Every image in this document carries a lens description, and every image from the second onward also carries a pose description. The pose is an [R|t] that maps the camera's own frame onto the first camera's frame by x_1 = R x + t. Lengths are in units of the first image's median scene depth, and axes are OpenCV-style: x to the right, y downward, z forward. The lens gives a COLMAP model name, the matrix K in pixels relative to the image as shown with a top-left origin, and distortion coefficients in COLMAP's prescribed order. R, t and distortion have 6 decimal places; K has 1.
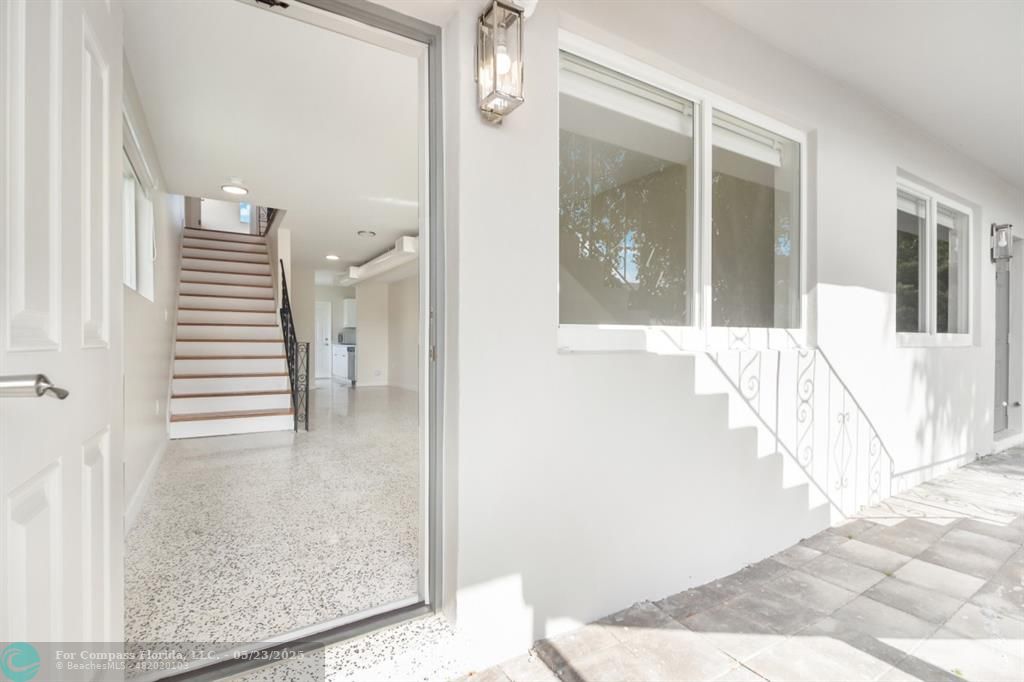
lens RADIAL K [[473.4, 0, 511.4], [0, 473.4, 345.7], [0, 0, 1]] dist [-0.002169, -0.007154]
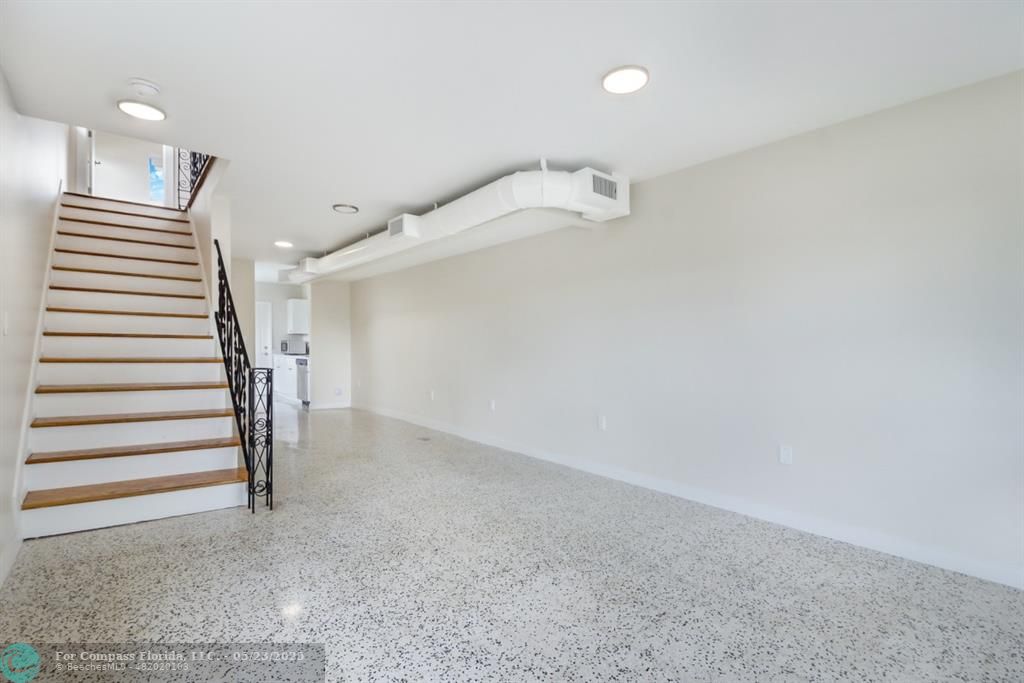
lens RADIAL K [[473.4, 0, 520.4], [0, 473.4, 358.3], [0, 0, 1]] dist [-0.002169, -0.007154]
pose [[0.989344, 0.004477, 0.145528, -0.153837], [-0.007049, 0.999828, 0.017165, -0.026589], [-0.145426, -0.018008, 0.989205, 0.262855]]
